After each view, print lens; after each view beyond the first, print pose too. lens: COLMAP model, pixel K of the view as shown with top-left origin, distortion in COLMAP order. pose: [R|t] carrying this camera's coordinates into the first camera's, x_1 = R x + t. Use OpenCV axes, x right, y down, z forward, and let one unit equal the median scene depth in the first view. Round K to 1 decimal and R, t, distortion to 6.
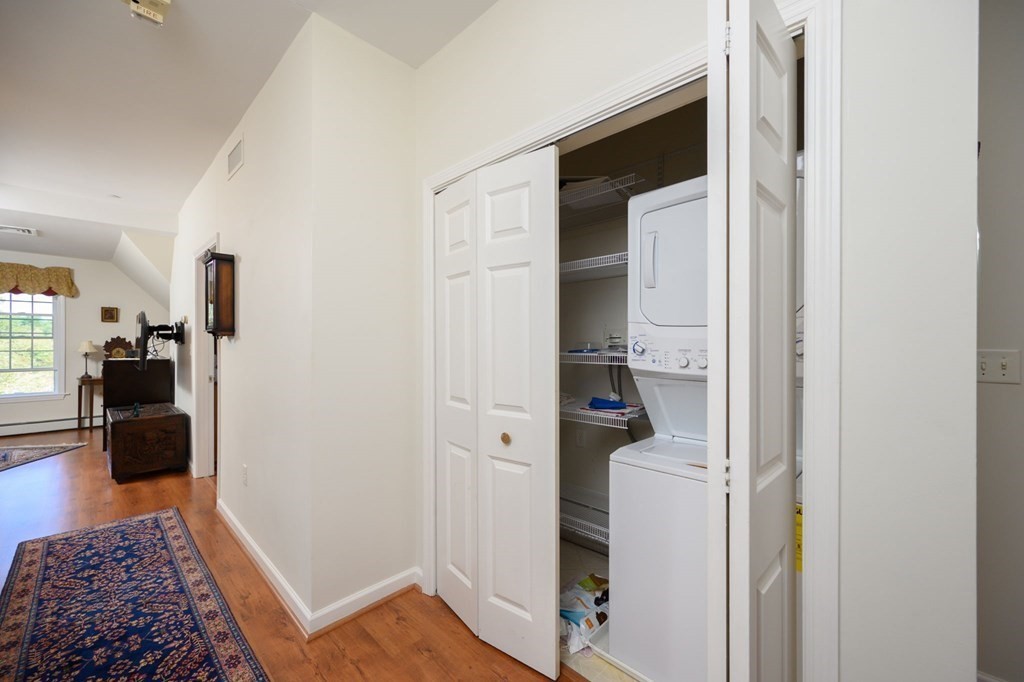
lens RADIAL K [[404.1, 0, 504.3], [0, 404.1, 344.3], [0, 0, 1]] dist [-0.000680, -0.000022]
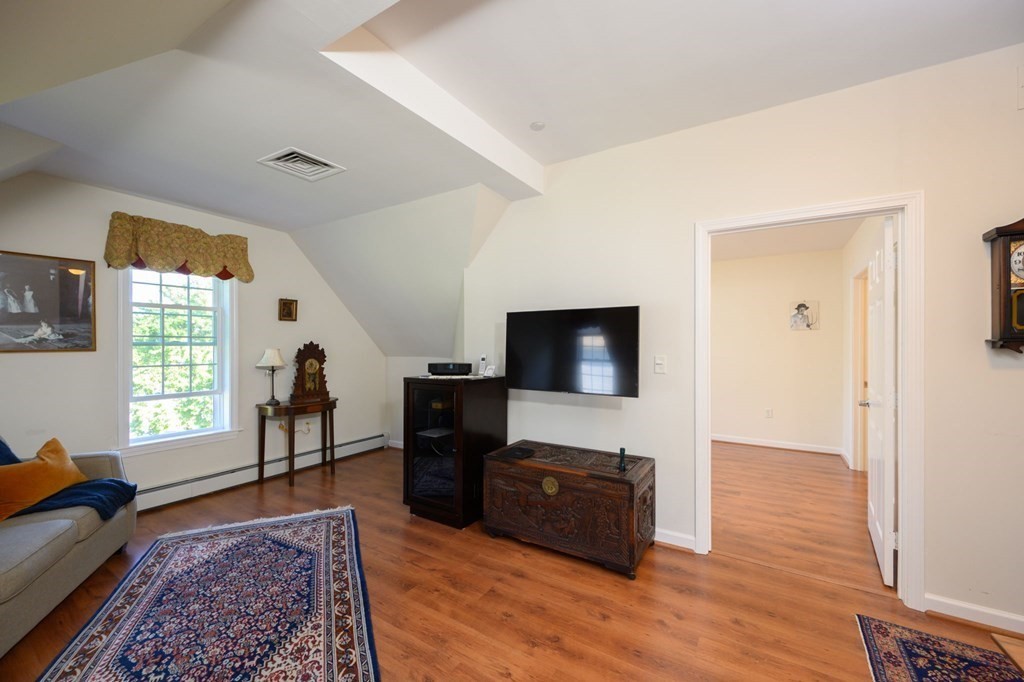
lens RADIAL K [[404.1, 0, 521.9], [0, 404.1, 346.5], [0, 0, 1]] dist [-0.000680, -0.000022]
pose [[0.975376, -0.000331, 0.220550, -0.783933], [-0.000970, 0.999983, 0.005793, -0.016571], [-0.220549, -0.005864, 0.975358, 0.258933]]
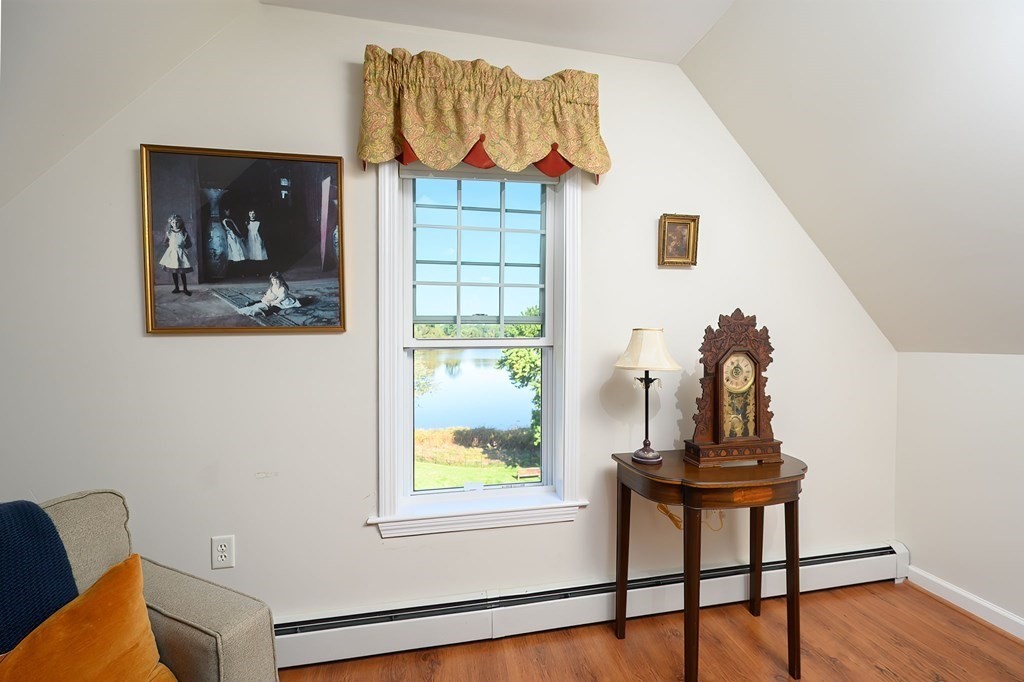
lens RADIAL K [[404.1, 0, 511.1], [0, 404.1, 347.1], [0, 0, 1]] dist [-0.000680, -0.000022]
pose [[0.803798, 0.015813, -0.594692, -0.949204], [0.003880, 0.999486, 0.031820, -0.004739], [0.594889, -0.027884, 0.803324, 0.724775]]
